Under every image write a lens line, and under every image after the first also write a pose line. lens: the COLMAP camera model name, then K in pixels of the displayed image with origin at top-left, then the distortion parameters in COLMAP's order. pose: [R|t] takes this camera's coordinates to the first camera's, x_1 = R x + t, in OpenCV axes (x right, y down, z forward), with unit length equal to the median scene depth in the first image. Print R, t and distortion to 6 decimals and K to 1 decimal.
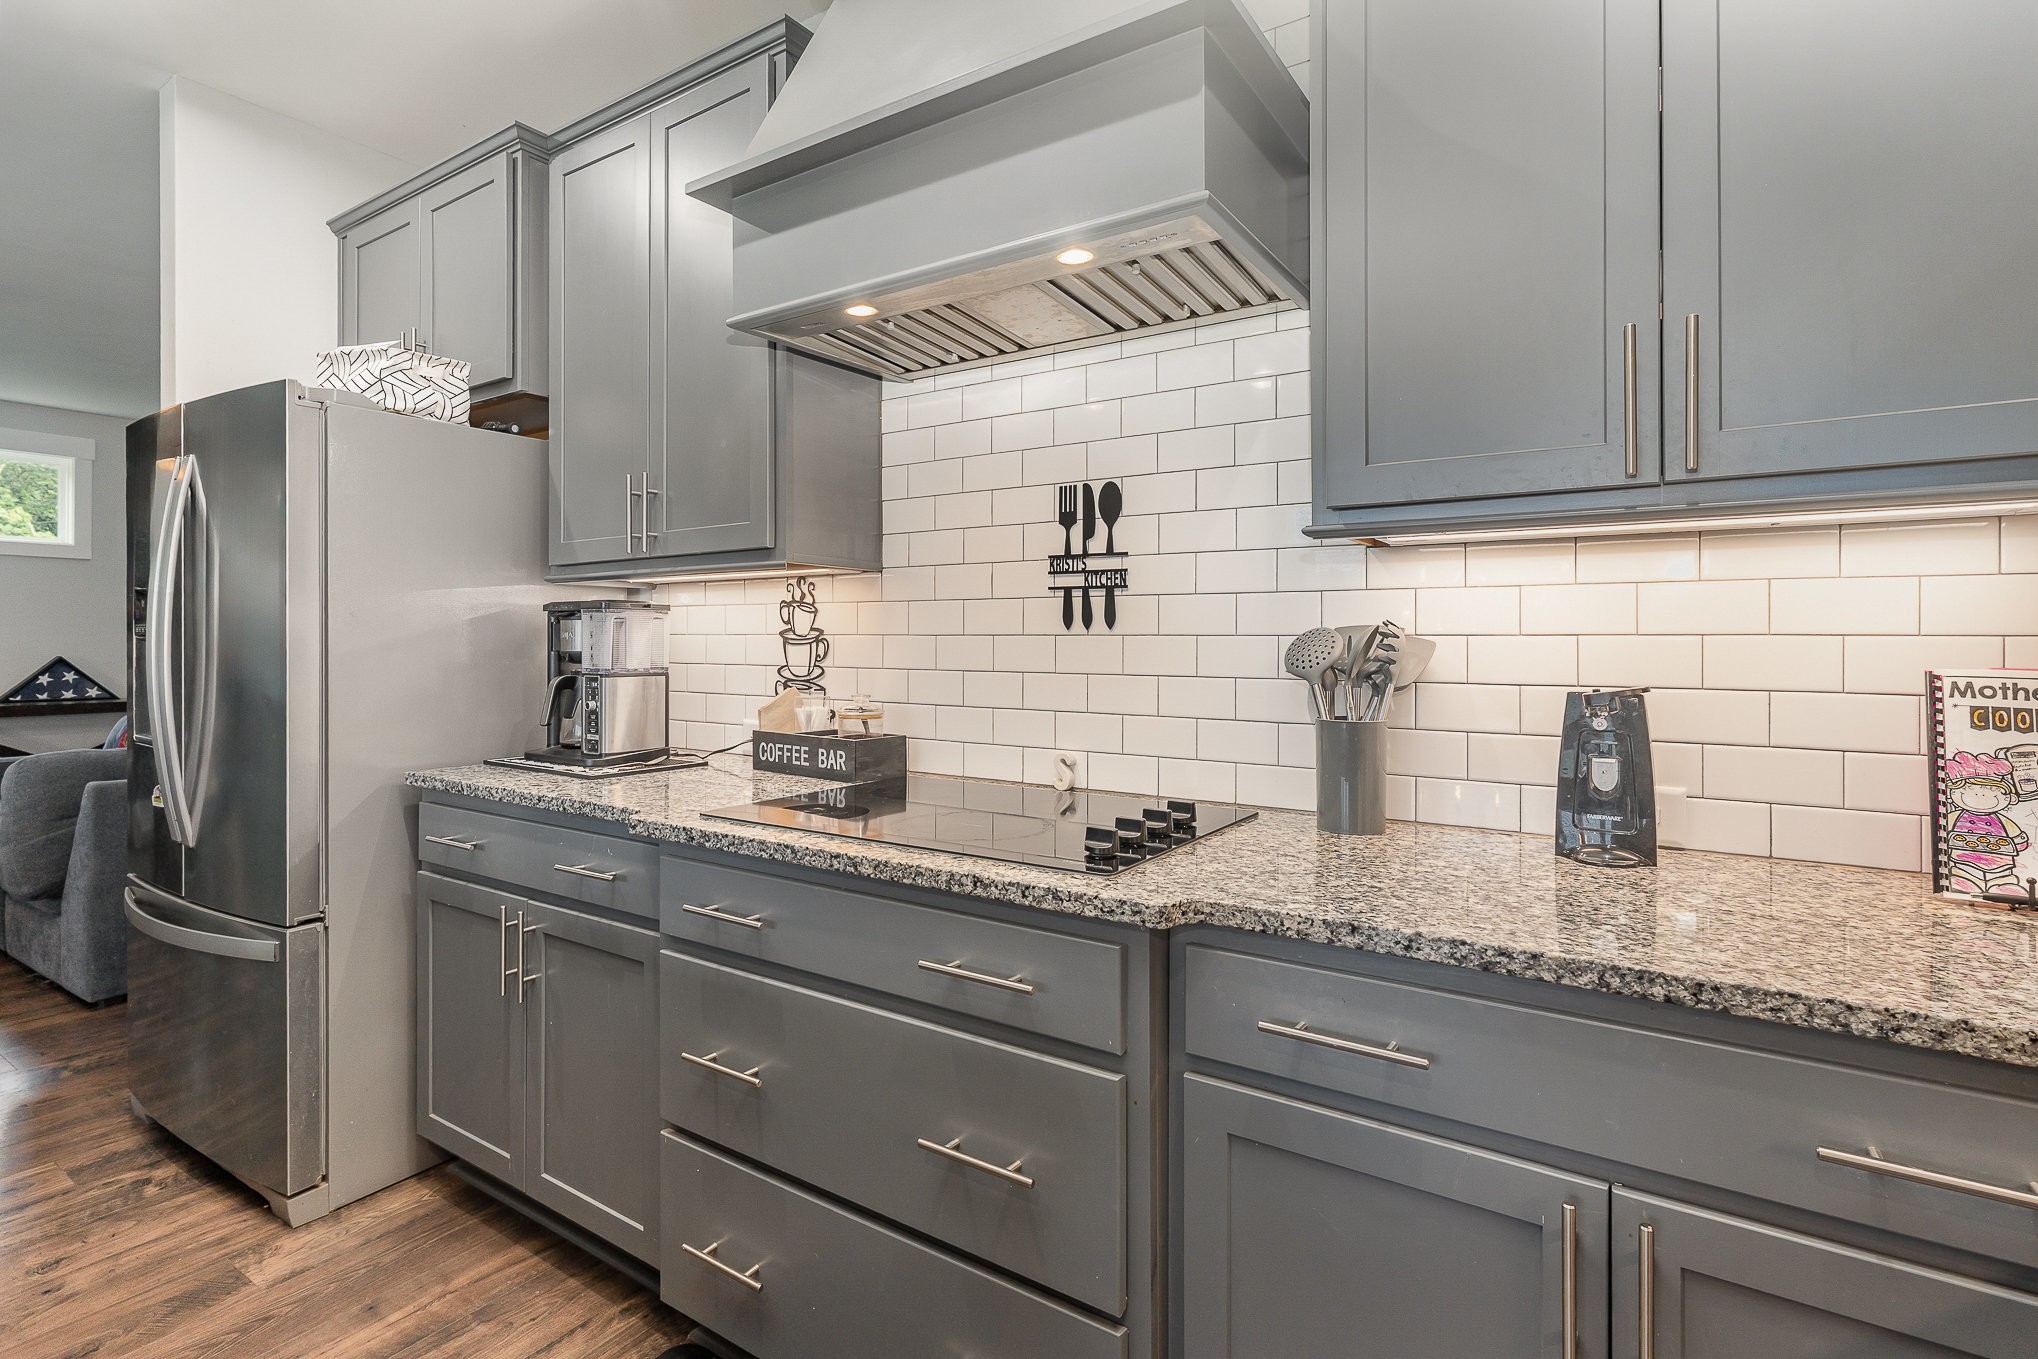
lens RADIAL K [[982.7, 0, 1034.3], [0, 982.7, 637.6], [0, 0, 1]] dist [0.004411, 0.000042]
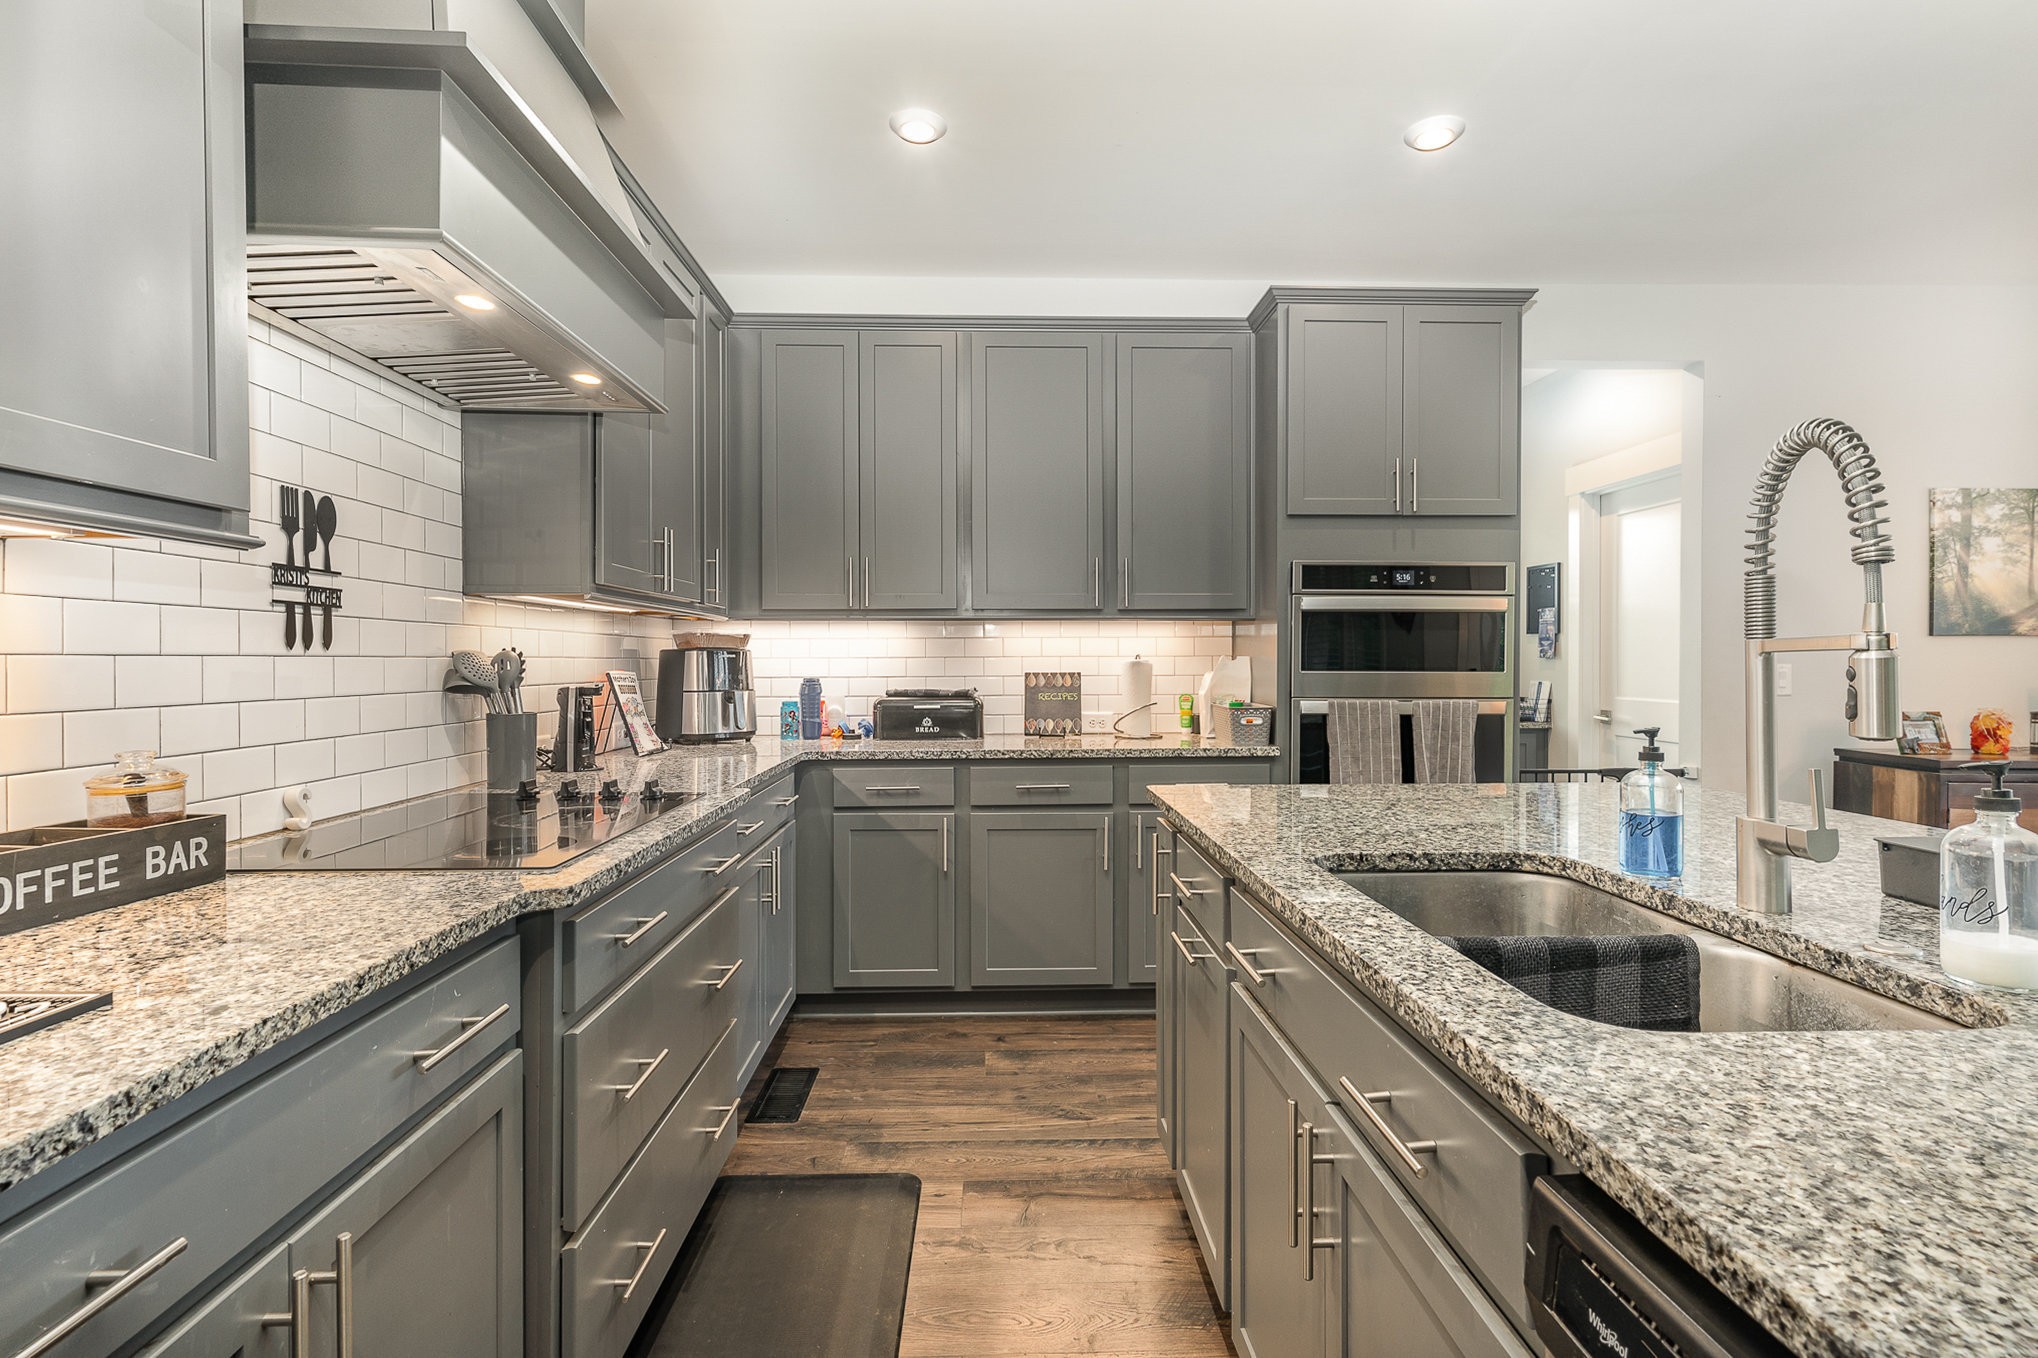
lens RADIAL K [[982.7, 0, 1022.4], [0, 982.7, 679.7], [0, 0, 1]] dist [0.004411, 0.000042]
pose [[-0.577586, -0.023844, 0.815982, -1.079569], [-0.012219, 0.999714, 0.020563, -0.007602], [-0.816239, 0.001907, -0.577712, 0.980149]]
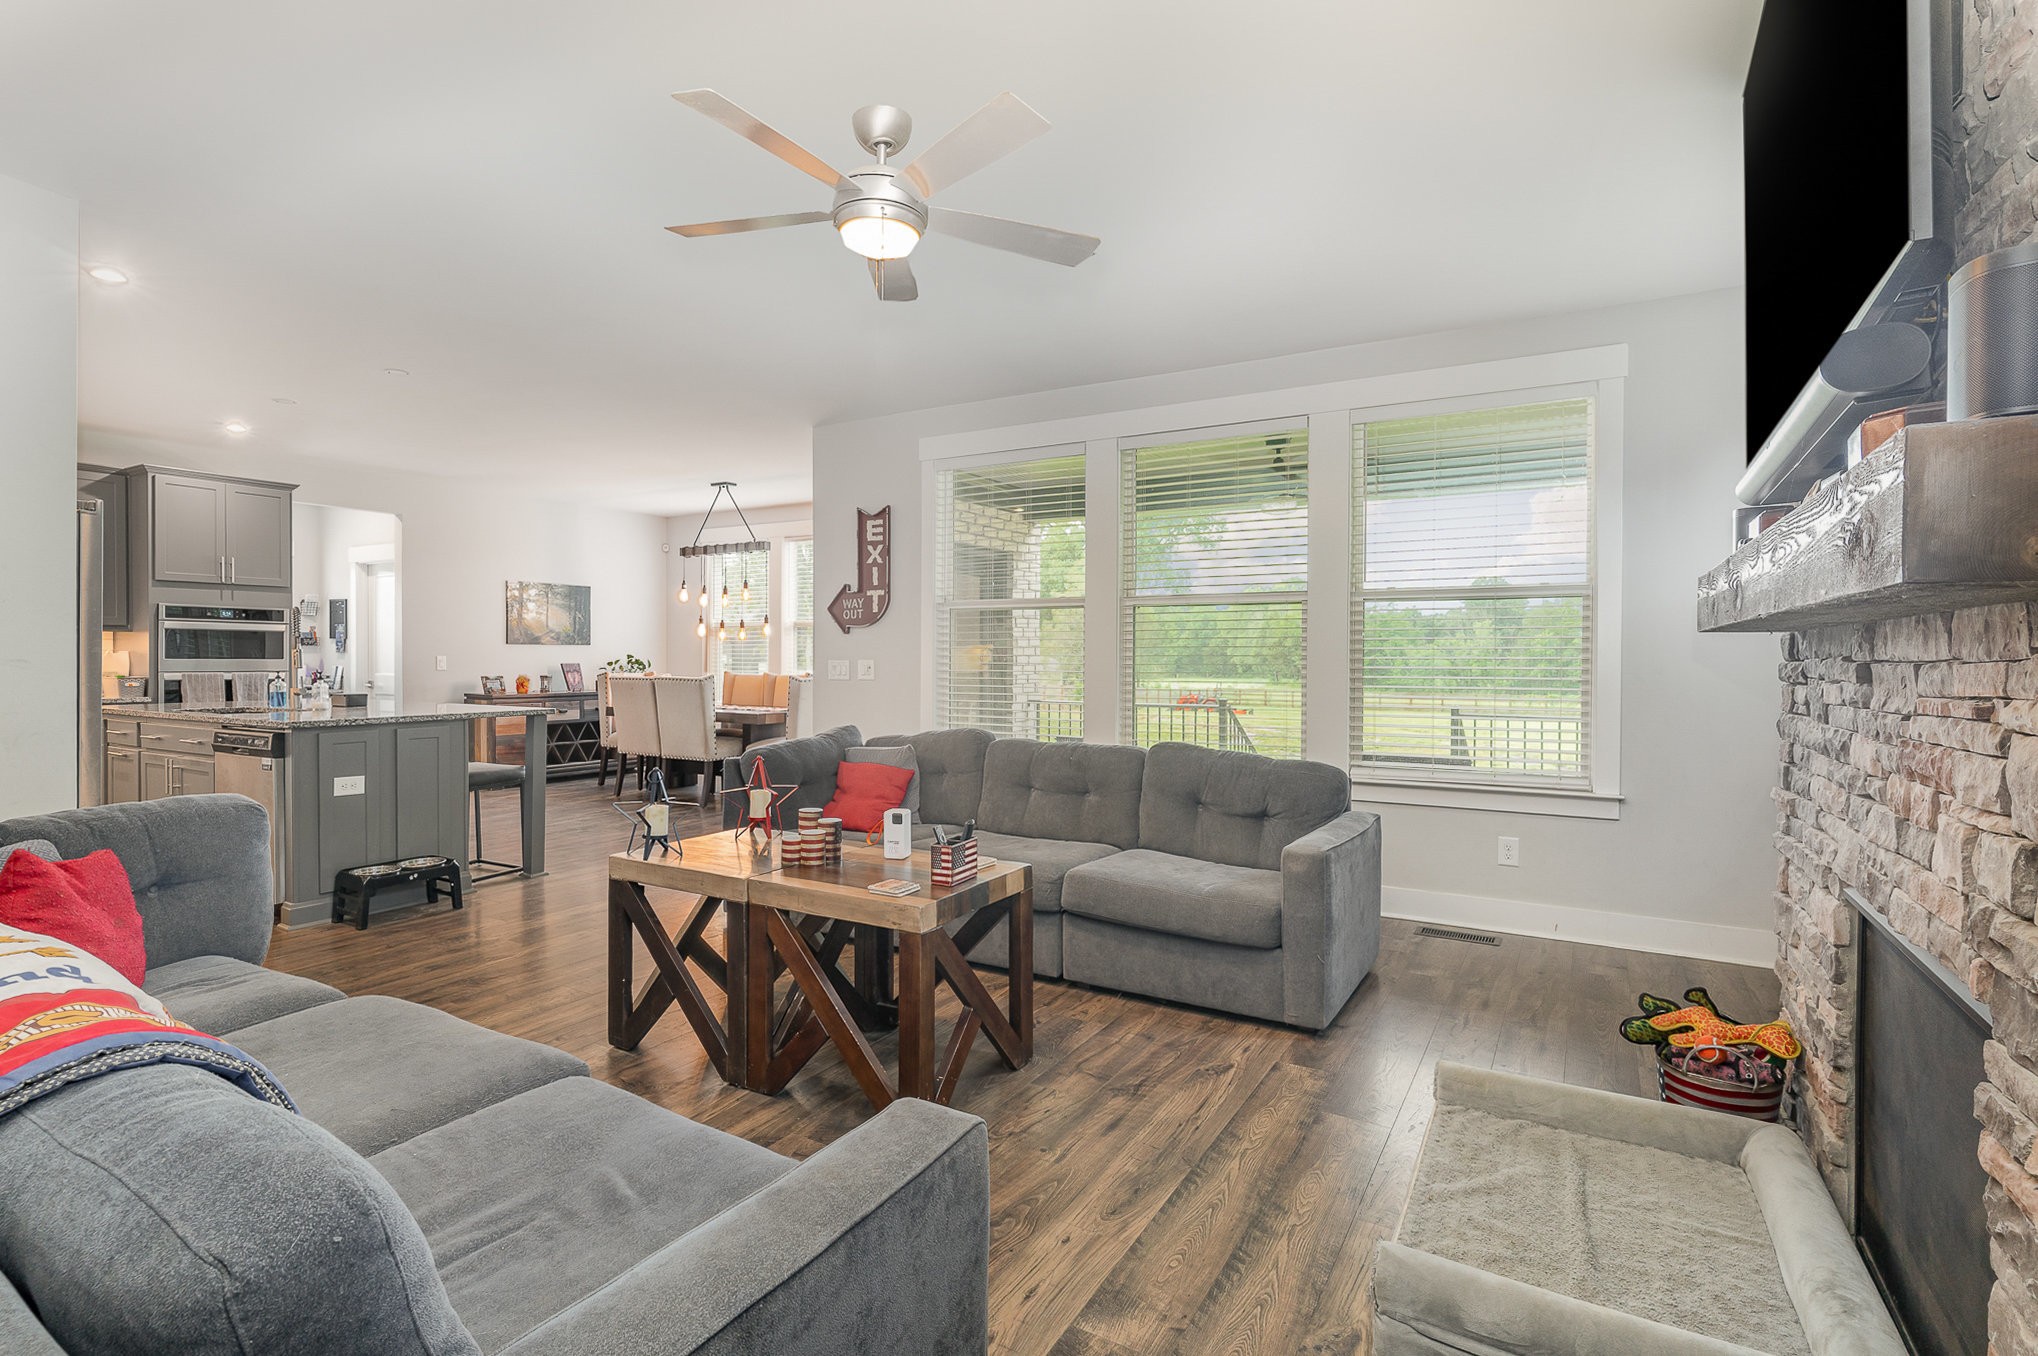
lens RADIAL K [[982.7, 0, 1020.5], [0, 982.7, 659.3], [0, 0, 1]] dist [0.004411, 0.000042]
pose [[-0.998913, -0.010230, -0.045466, -2.746803], [-0.010000, 0.999936, -0.005290, -0.003482], [0.045518, -0.004830, -0.998952, 3.112958]]
